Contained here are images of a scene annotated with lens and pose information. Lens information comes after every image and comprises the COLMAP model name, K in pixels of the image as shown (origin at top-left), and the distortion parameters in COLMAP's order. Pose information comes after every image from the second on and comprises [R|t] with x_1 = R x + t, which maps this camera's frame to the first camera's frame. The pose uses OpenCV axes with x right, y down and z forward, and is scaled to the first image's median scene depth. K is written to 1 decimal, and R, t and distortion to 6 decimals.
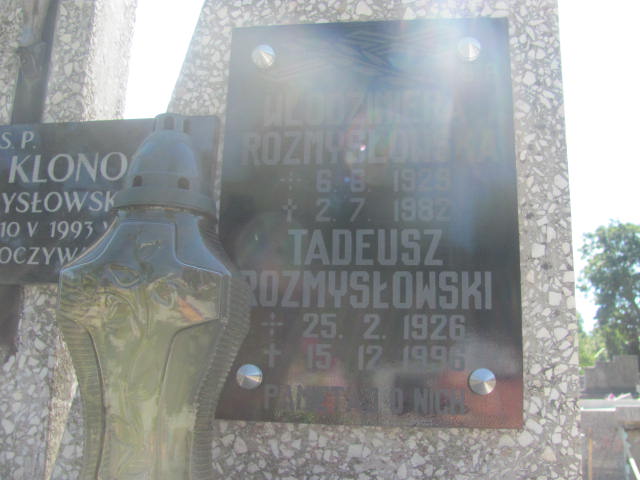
lens RADIAL K [[672.6, 0, 320.0], [0, 672.6, 240.0], [0, 0, 1]] dist [-0.228642, 0.274707]
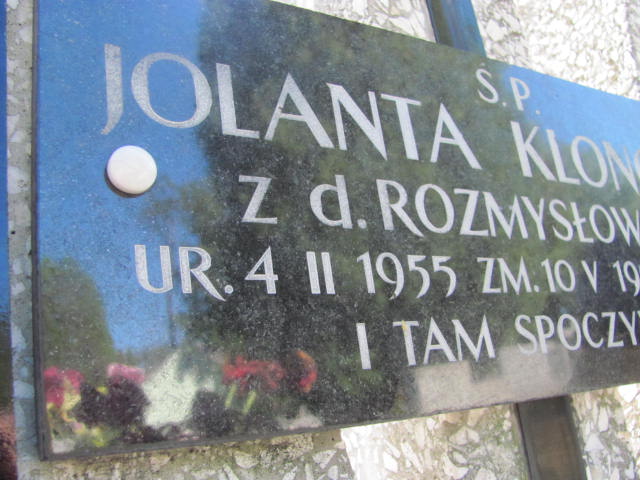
lens RADIAL K [[672.6, 0, 320.0], [0, 672.6, 240.0], [0, 0, 1]] dist [-0.228642, 0.274707]
pose [[0.756117, 0.050627, 0.652475, -1.020793], [0.016856, 0.995166, -0.096750, 0.000647], [-0.654219, 0.084152, 0.751609, 0.845850]]
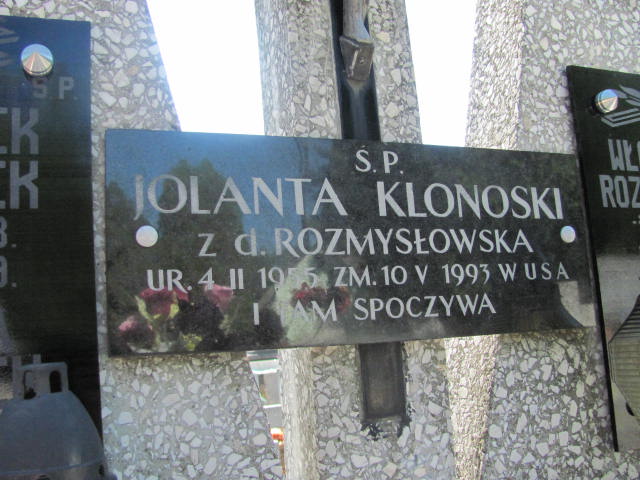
lens RADIAL K [[672.6, 0, 320.0], [0, 672.6, 240.0], [0, 0, 1]] dist [-0.228642, 0.274707]
pose [[0.869561, -0.011172, 0.493699, -1.086229], [-0.013254, 0.998856, 0.045949, -0.108859], [-0.493647, -0.046499, 0.868418, 0.357590]]
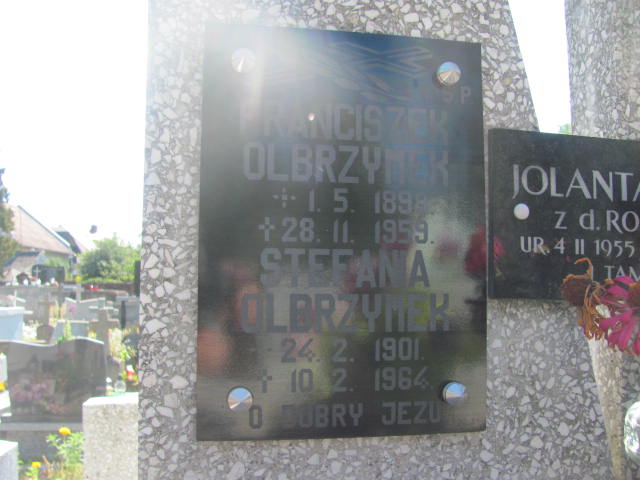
lens RADIAL K [[672.6, 0, 320.0], [0, 672.6, 240.0], [0, 0, 1]] dist [-0.228642, 0.274707]
pose [[0.946359, 0.012355, 0.322879, -1.539076], [-0.061950, 0.987668, 0.143782, -0.163247], [-0.317121, -0.156072, 0.935455, 0.246755]]
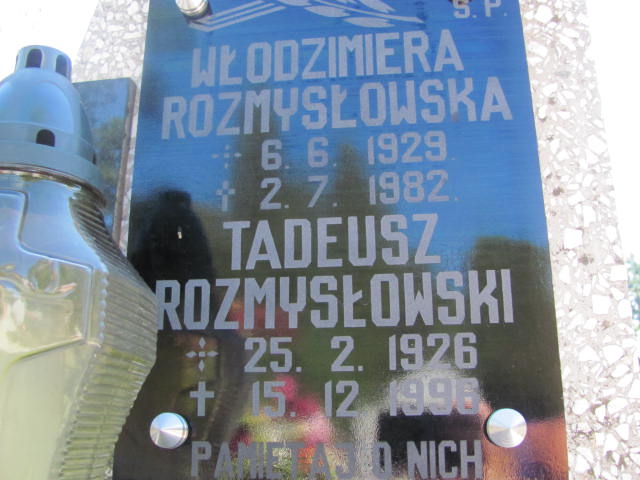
lens RADIAL K [[672.6, 0, 320.0], [0, 672.6, 240.0], [0, 0, 1]] dist [-0.228642, 0.274707]
pose [[0.999159, -0.028027, 0.029923, 0.035105], [0.029634, 0.998065, -0.054657, 0.046995], [-0.028333, 0.055498, 0.998057, 0.290799]]
